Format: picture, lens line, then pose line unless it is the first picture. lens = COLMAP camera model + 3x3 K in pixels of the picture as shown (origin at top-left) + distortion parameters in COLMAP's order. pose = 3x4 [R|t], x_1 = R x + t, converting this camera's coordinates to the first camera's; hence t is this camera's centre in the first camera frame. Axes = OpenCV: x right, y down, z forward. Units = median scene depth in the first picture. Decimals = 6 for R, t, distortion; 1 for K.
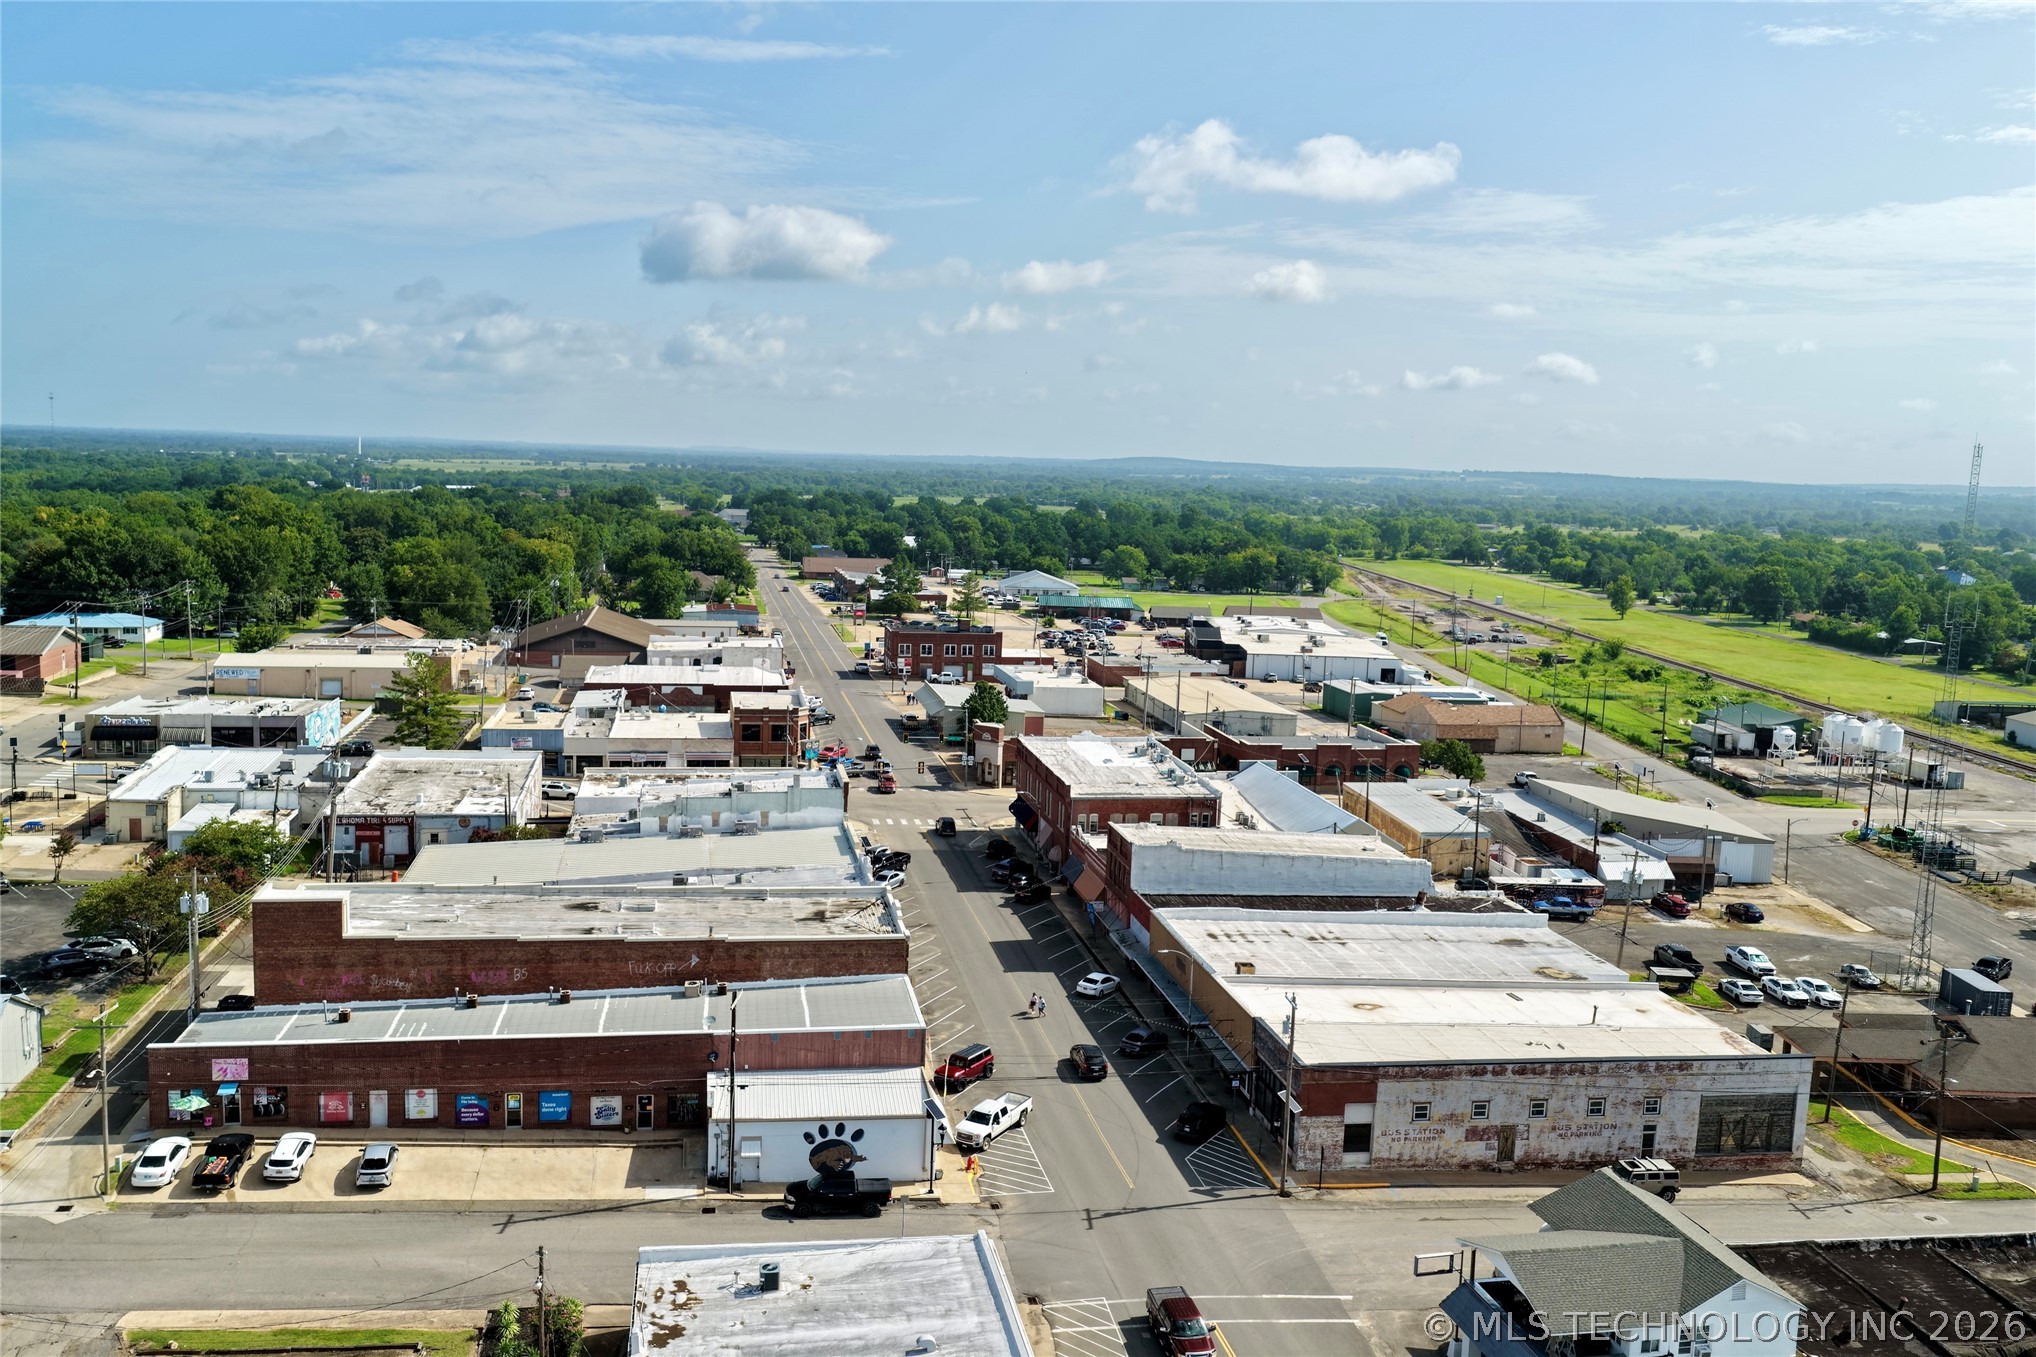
lens RADIAL K [[1685.0, 0, 1027.7], [0, 1685.0, 675.8], [0, 0, 1]] dist [-0.004495, 0.025626]
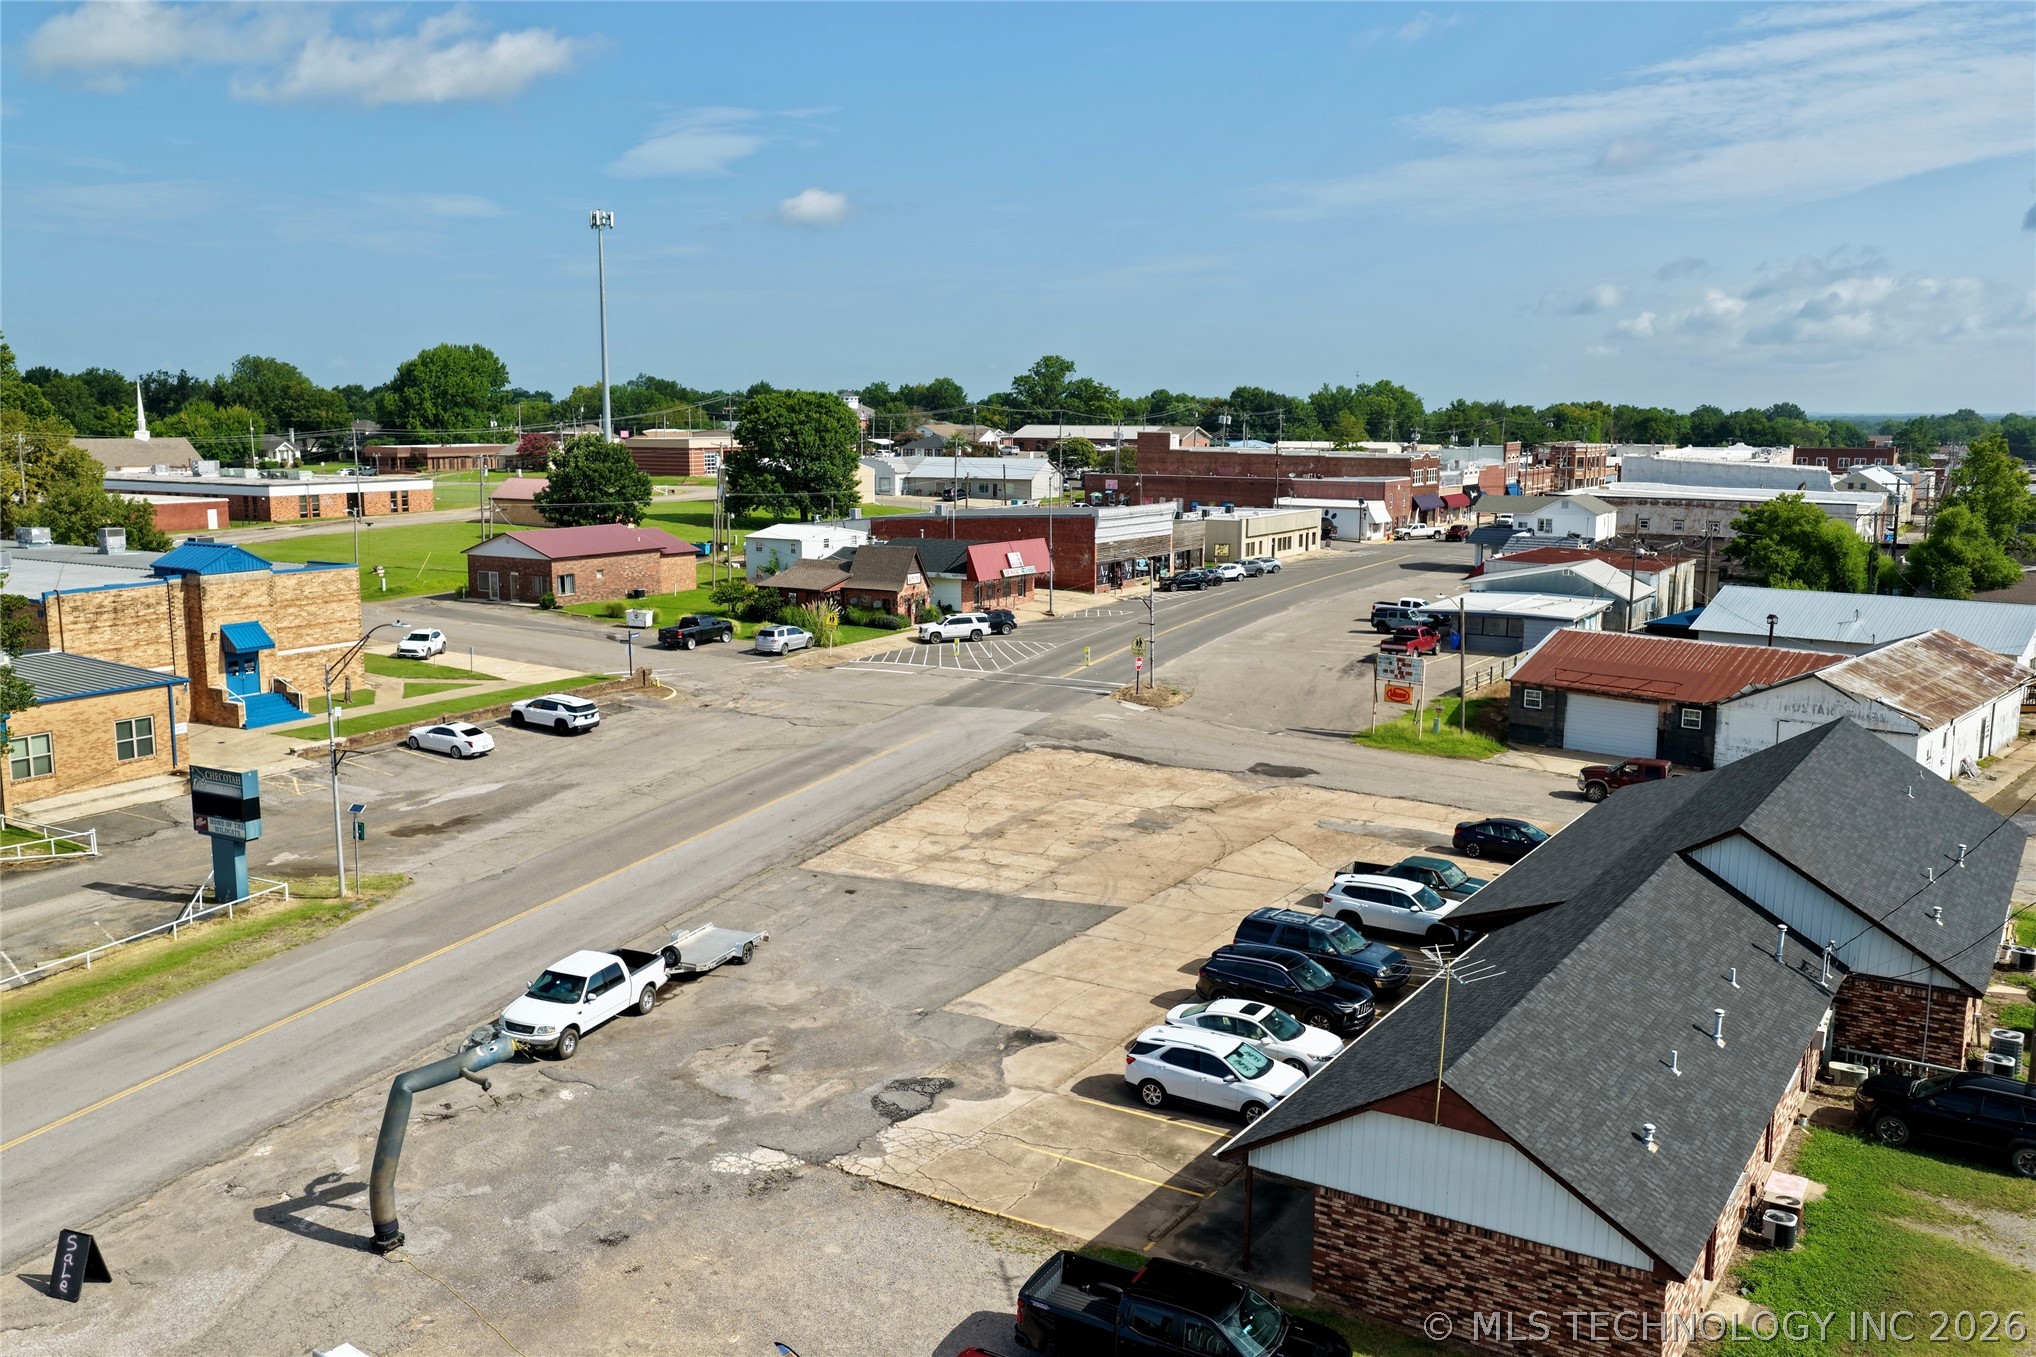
lens RADIAL K [[1685.0, 0, 1019.5], [0, 1685.0, 668.4], [0, 0, 1]] dist [-0.004495, 0.025626]
pose [[0.745286, 0.068410, -0.663226, 0.682696], [-0.063439, 0.997485, 0.031600, 0.273543], [0.663720, 0.018523, 0.747752, -0.585822]]
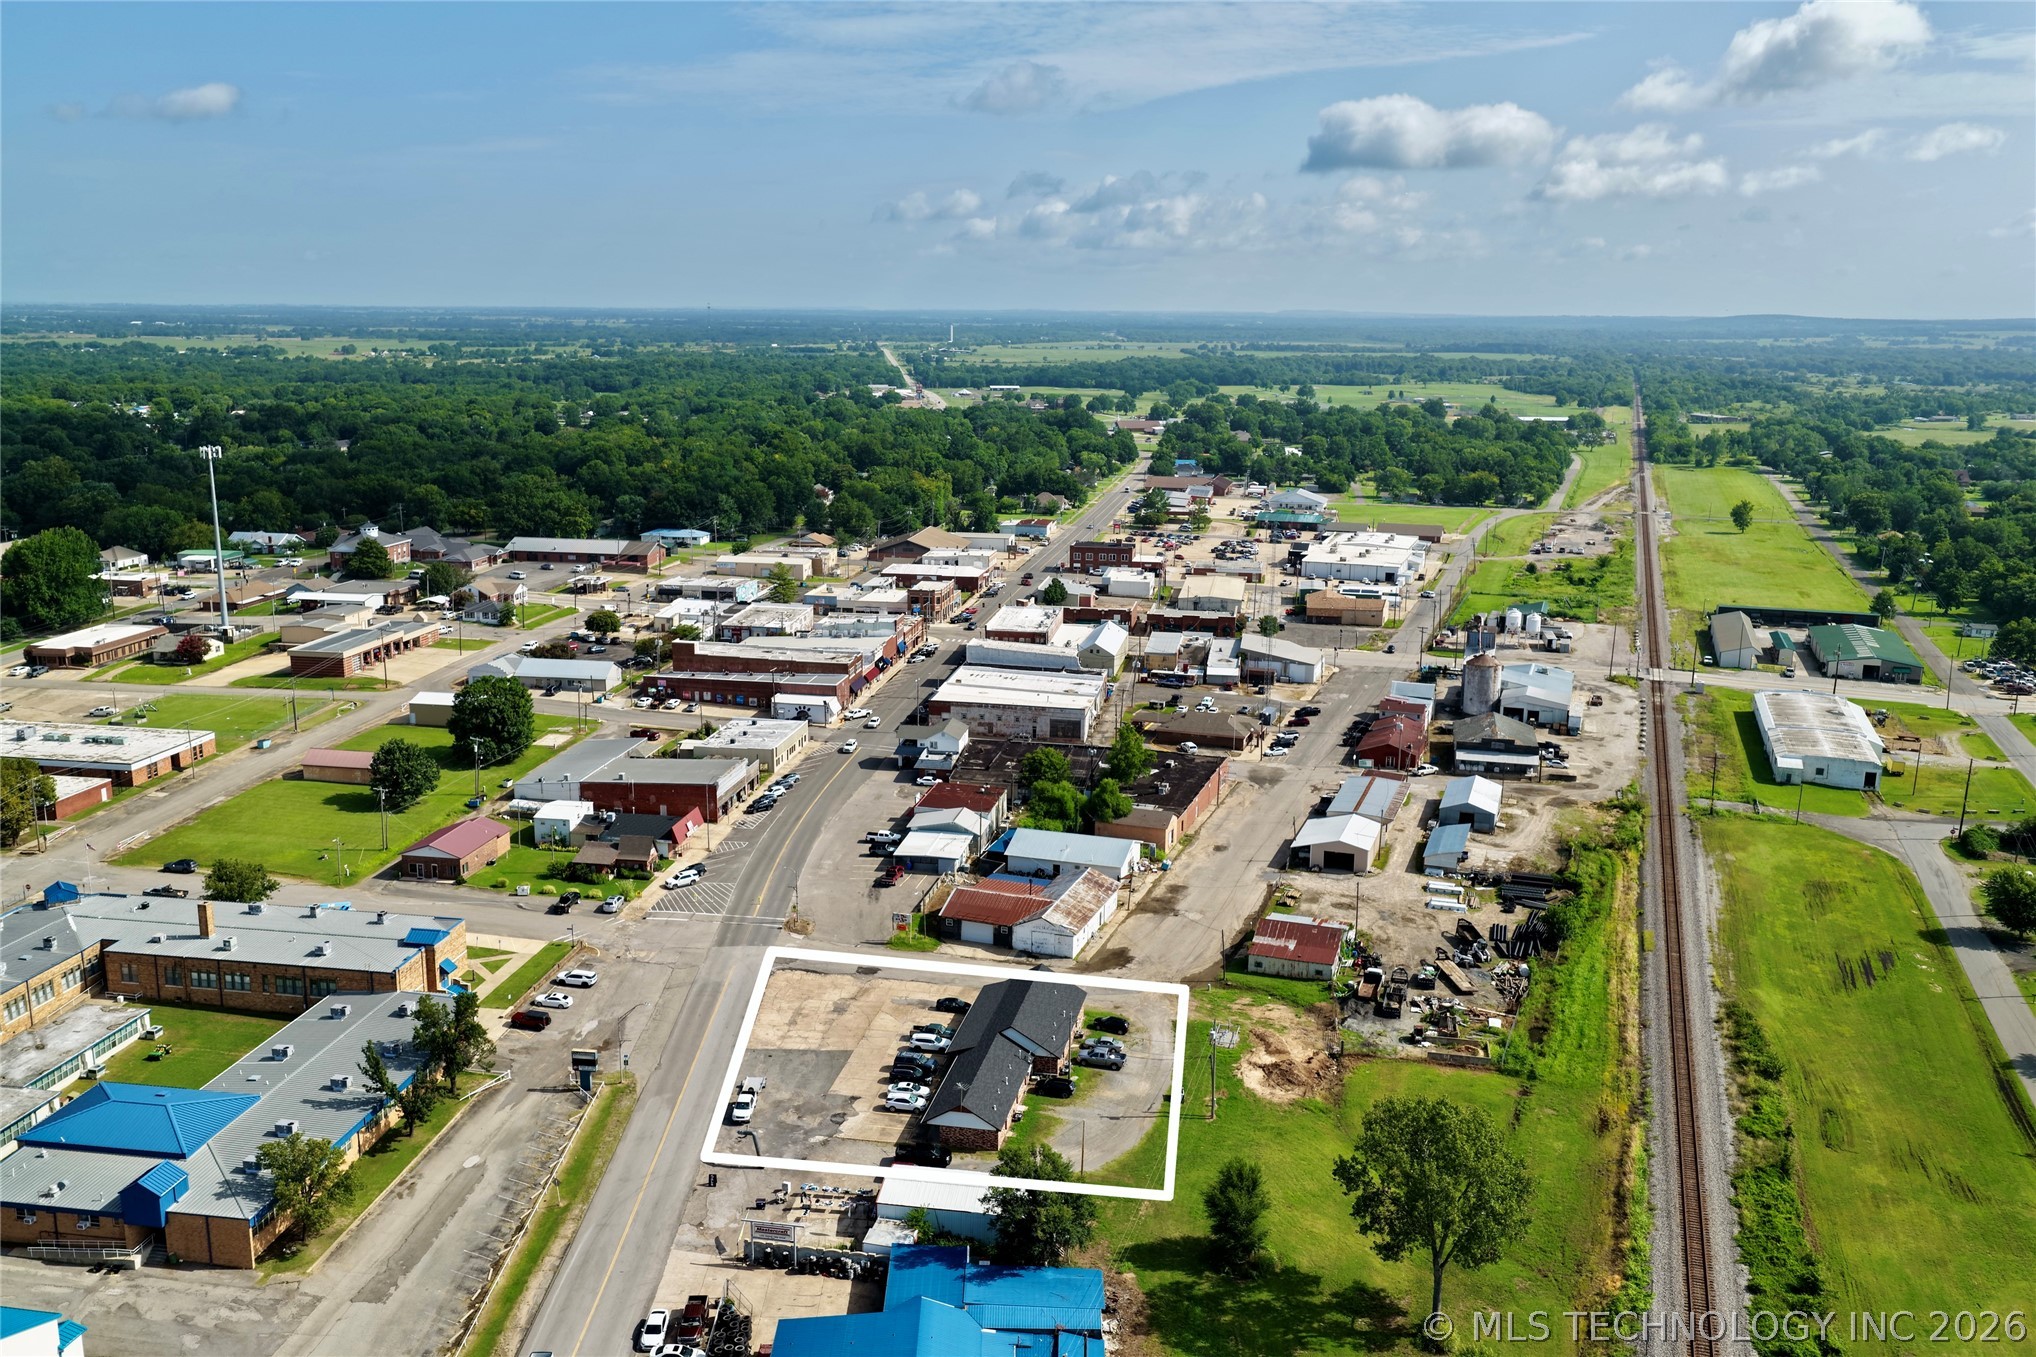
lens RADIAL K [[1685.0, 0, 1014.2], [0, 1685.0, 685.8], [0, 0, 1]] dist [-0.004495, 0.025626]
pose [[0.938532, 0.050103, -0.341536, 1.018371], [-0.020638, 0.995785, 0.089368, -0.077870], [0.344574, -0.076826, 0.935610, -1.483011]]
